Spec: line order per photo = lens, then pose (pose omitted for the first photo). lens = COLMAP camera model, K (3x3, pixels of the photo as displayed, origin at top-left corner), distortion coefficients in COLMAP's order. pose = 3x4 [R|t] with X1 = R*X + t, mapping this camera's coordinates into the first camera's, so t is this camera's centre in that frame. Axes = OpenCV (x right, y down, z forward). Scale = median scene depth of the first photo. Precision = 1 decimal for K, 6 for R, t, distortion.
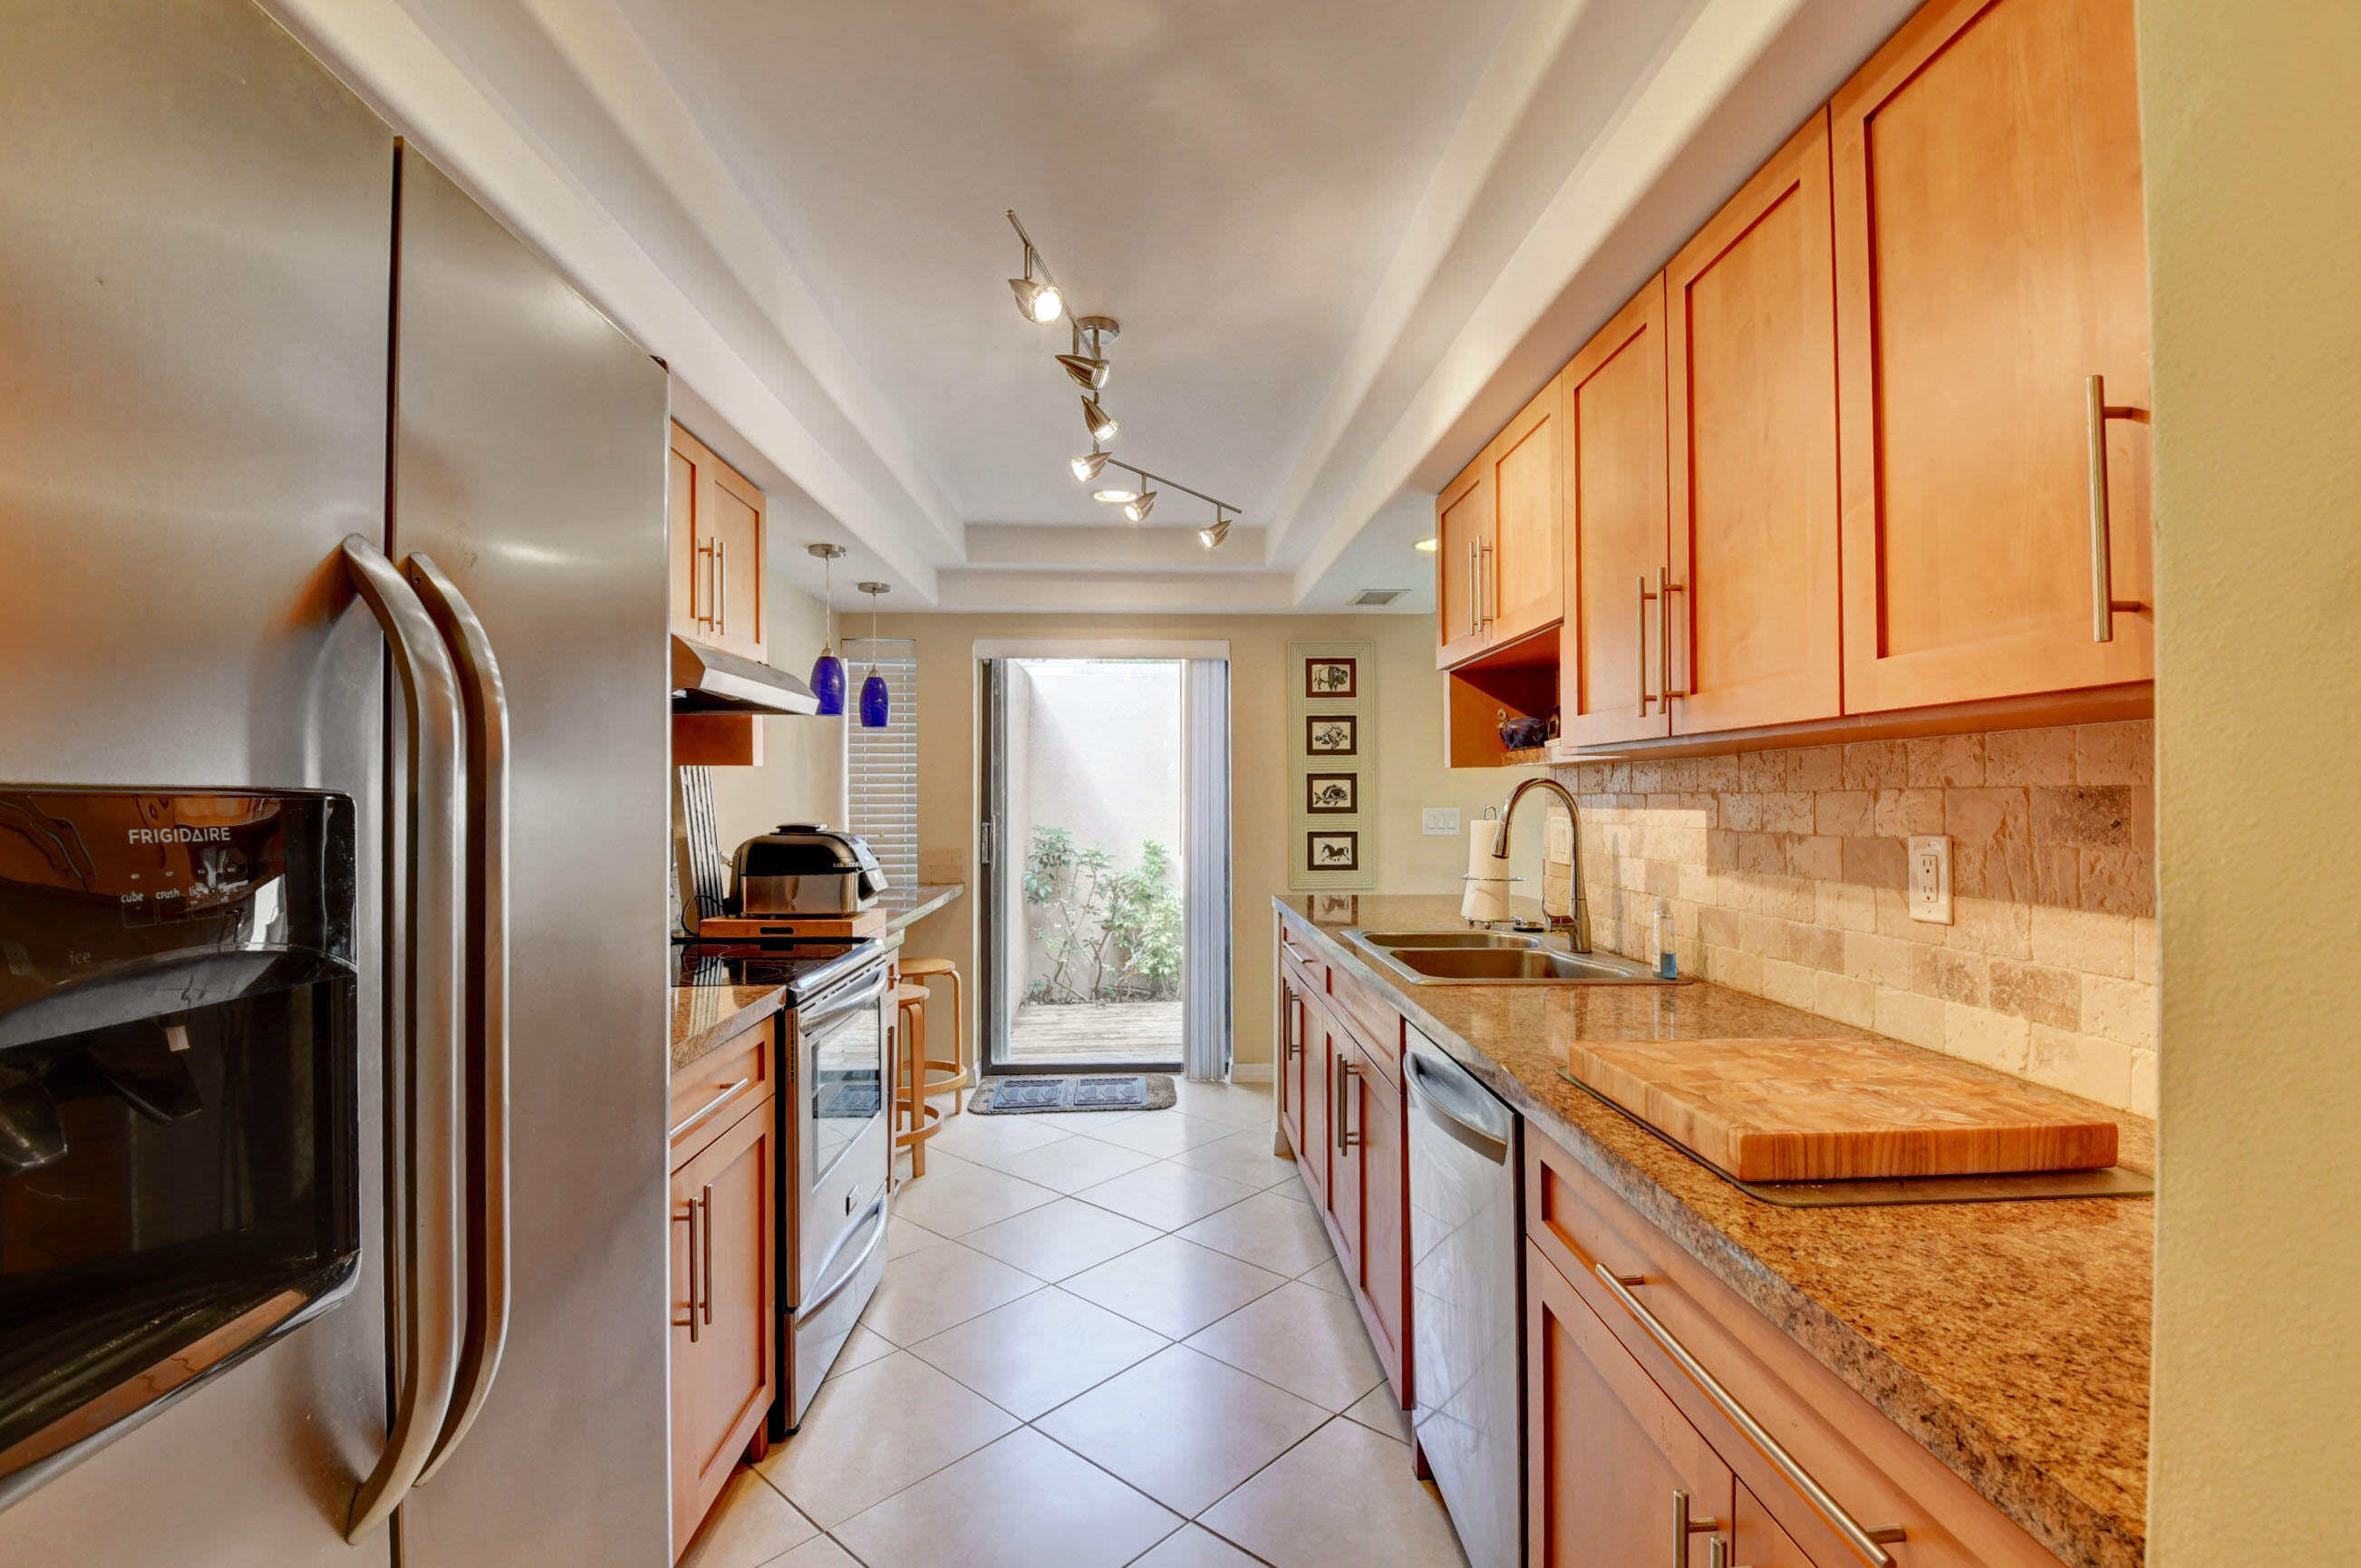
lens RADIAL K [[1046.4, 0, 1166.9], [0, 1046.4, 793.3], [0, 0, 1]] dist [-0.010141, -0.008000]
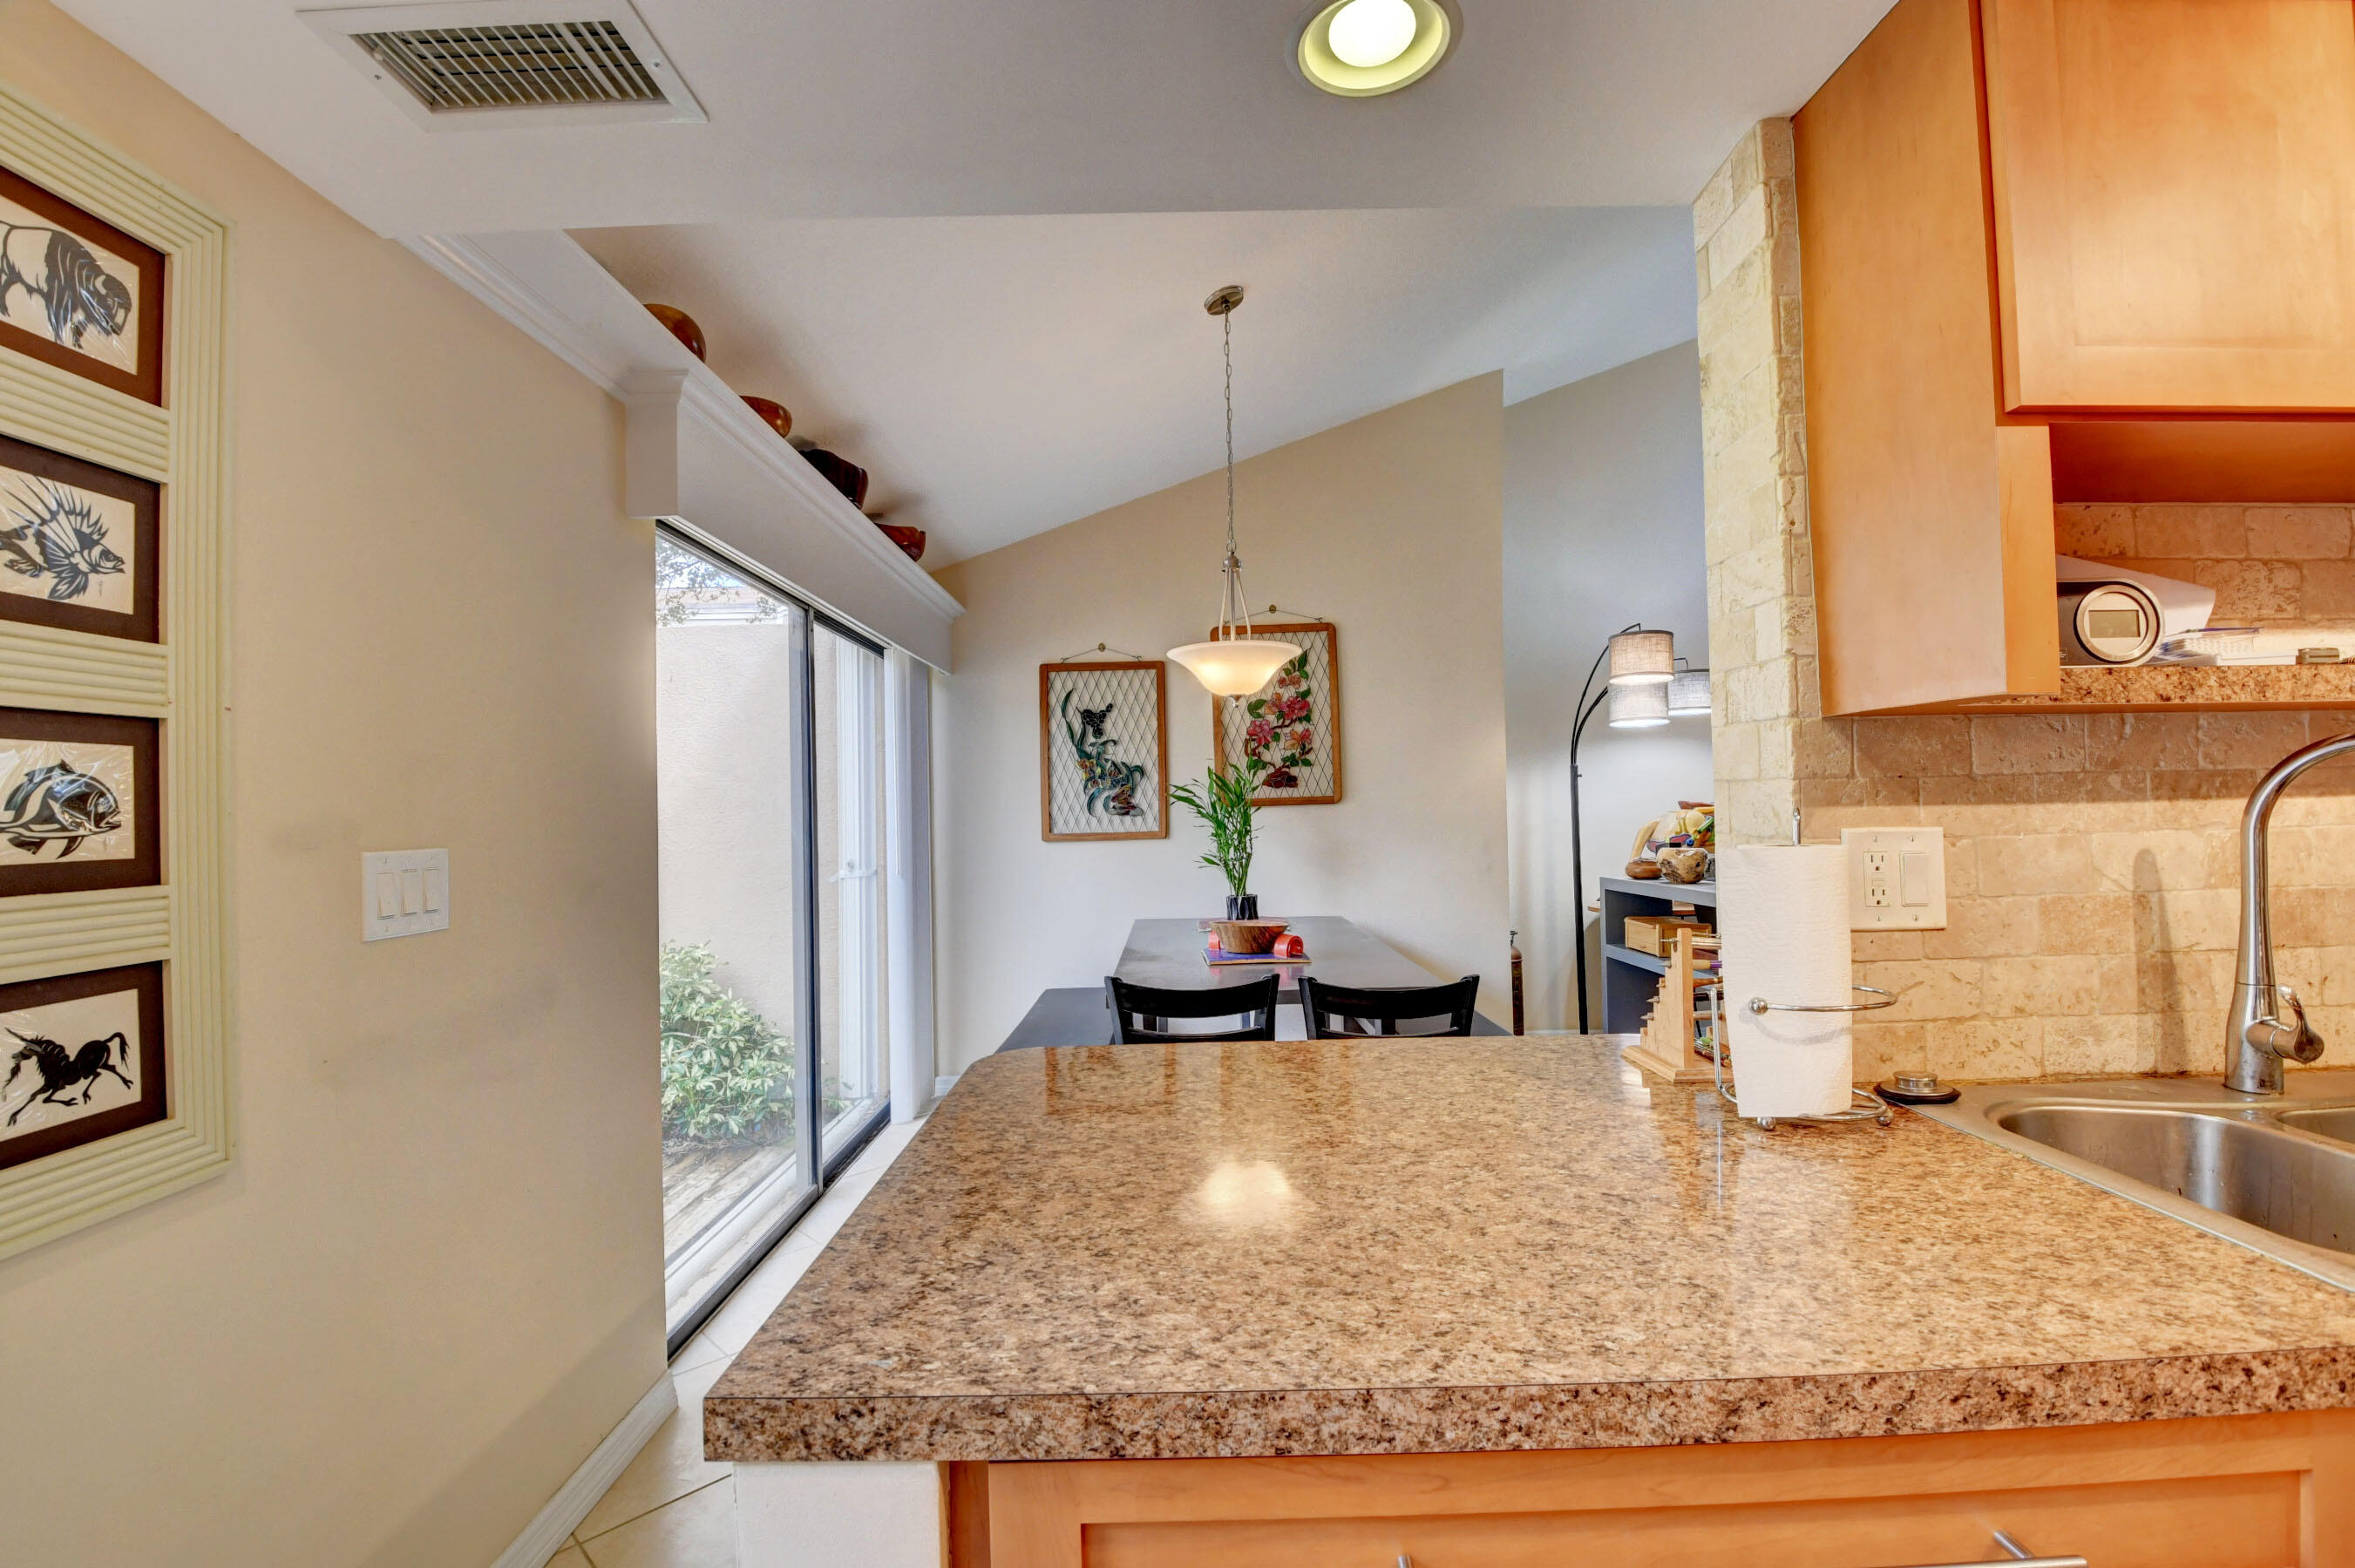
lens RADIAL K [[1043.7, 0, 1193.8], [0, 1043.7, 784.4], [0, 0, 1]] dist [-0.010141, -0.008000]
pose [[0.023838, 0.022701, 0.999458, -0.066848], [0.017016, 0.999588, -0.023110, 0.007320], [-0.999571, 0.017558, 0.023442, 1.008901]]
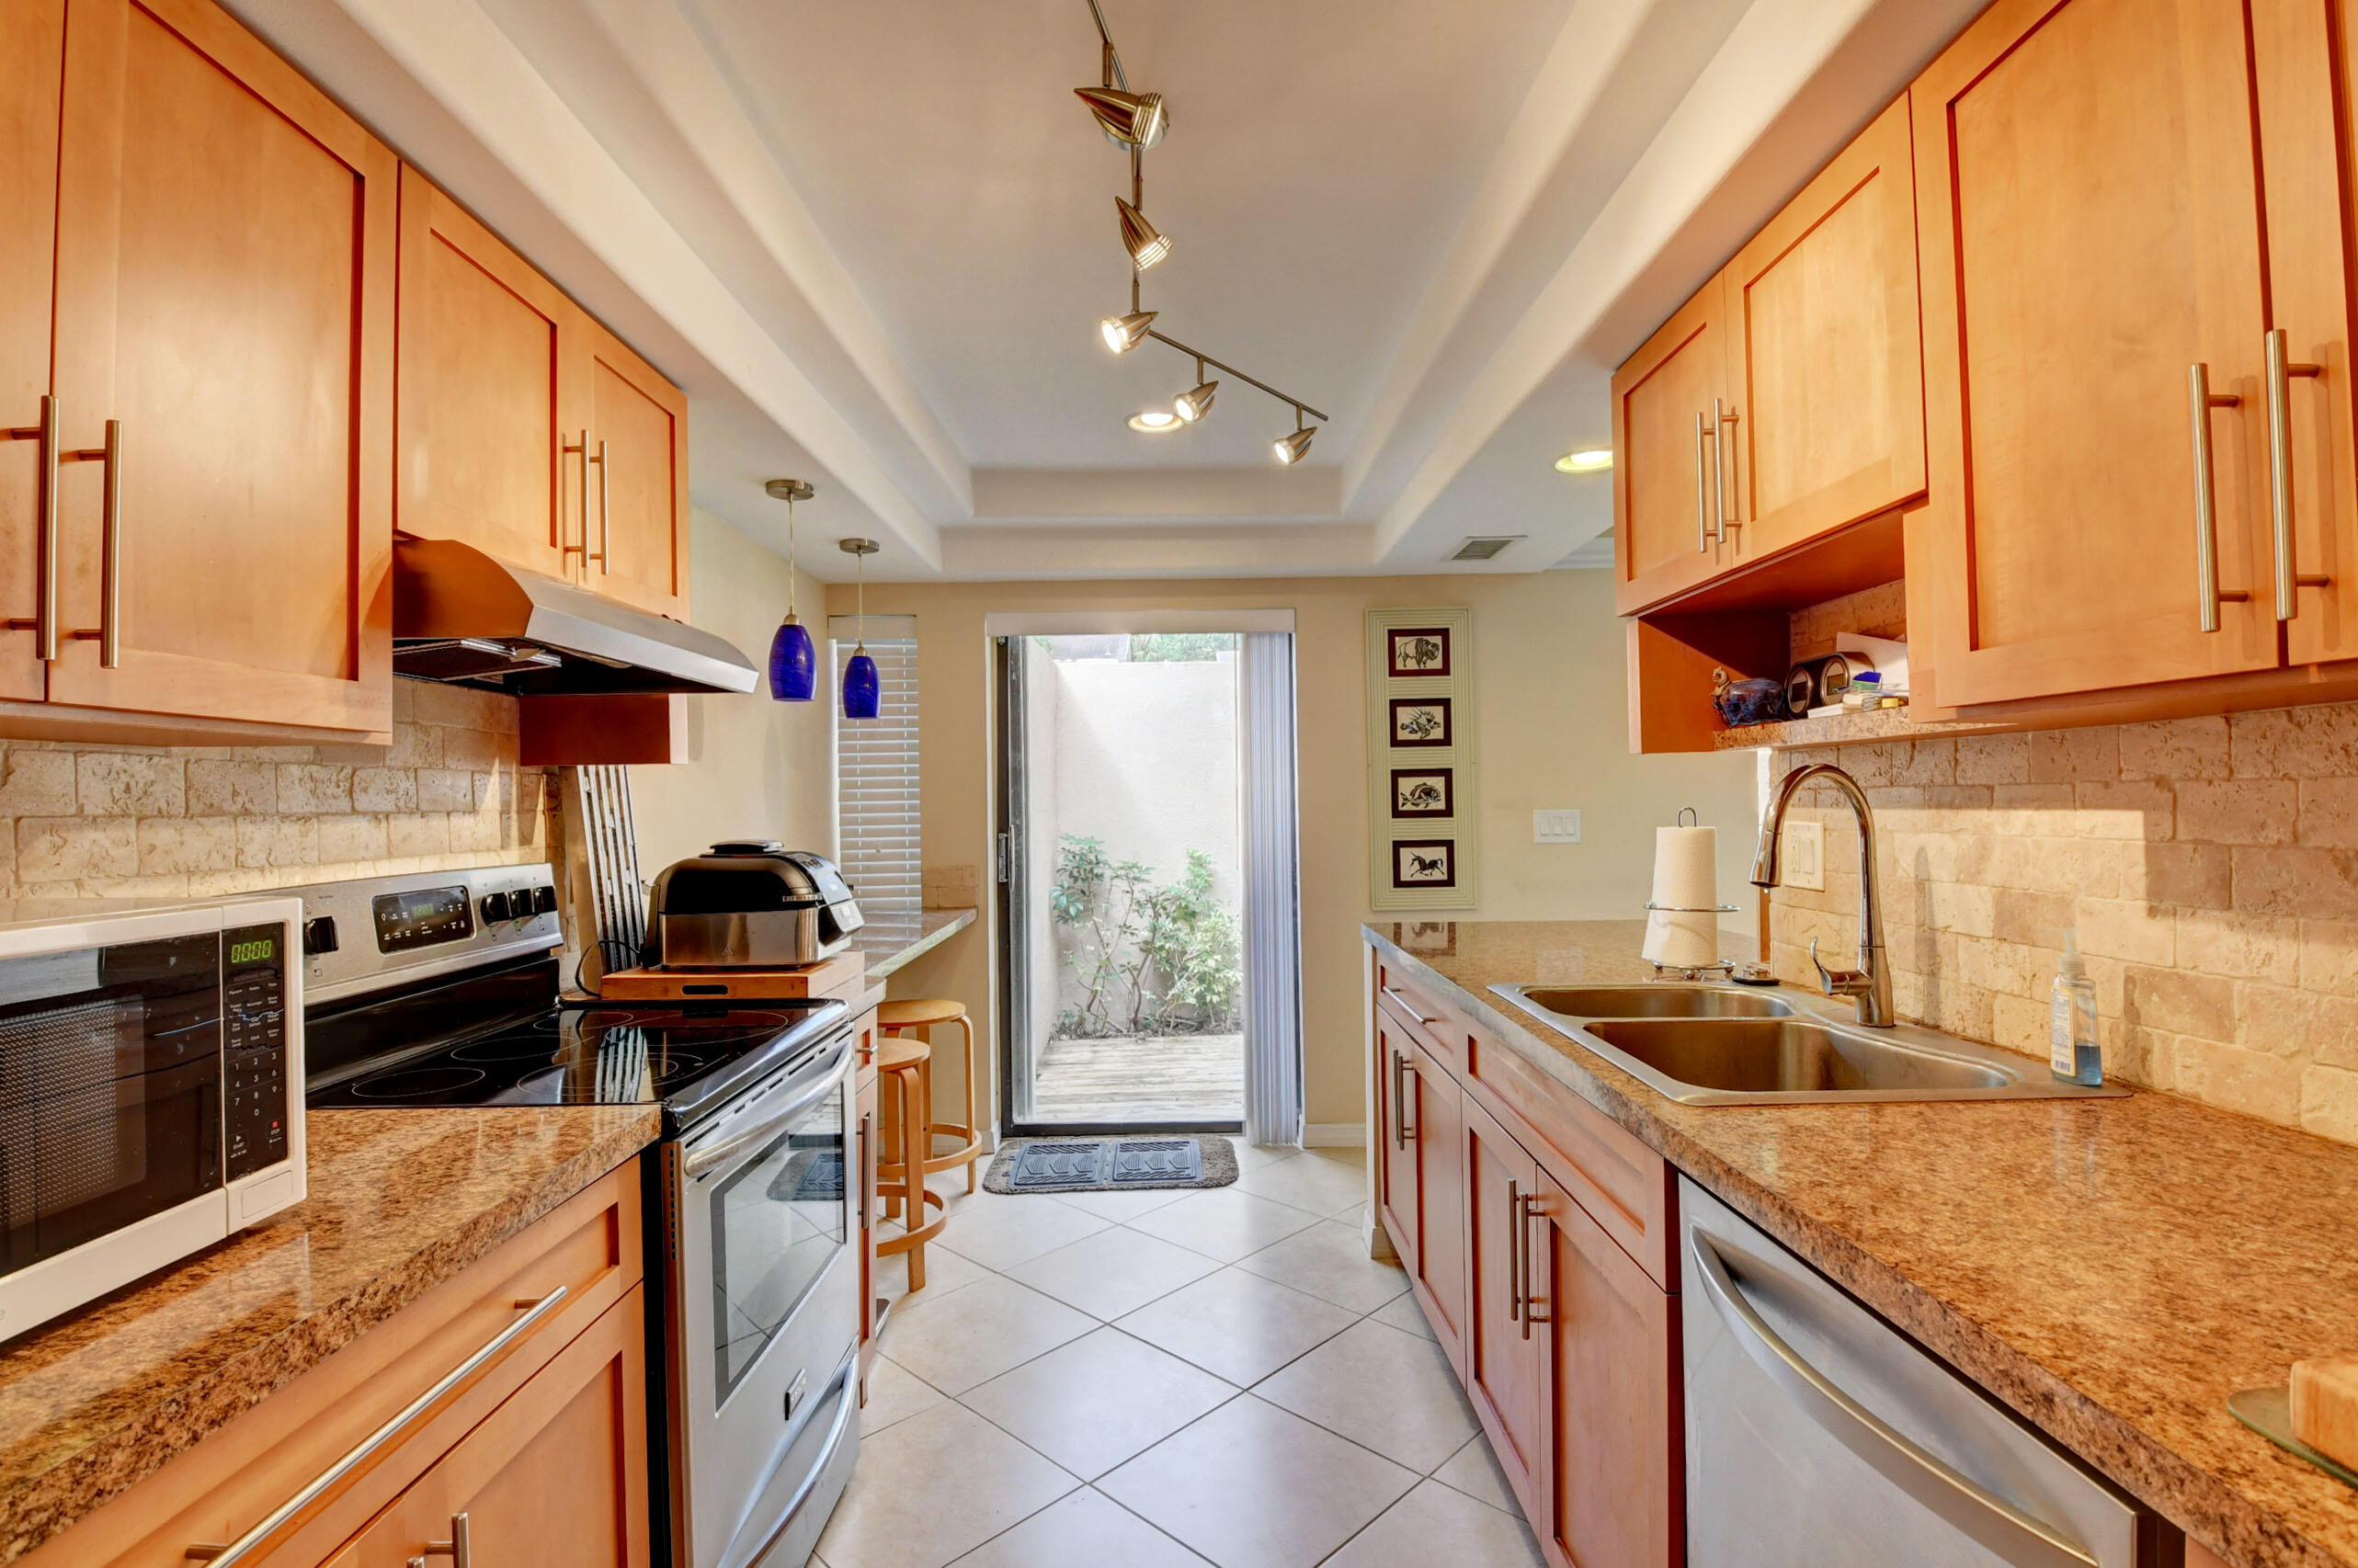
lens RADIAL K [[1044.9, 0, 1154.4], [0, 1044.9, 795.2], [0, 0, 1]] dist [-0.010141, -0.008000]
pose [[0.999046, -0.012582, -0.041807, -0.023240], [0.012485, 0.999919, -0.002596, 0.001274], [0.041836, 0.002072, 0.999122, 0.231978]]
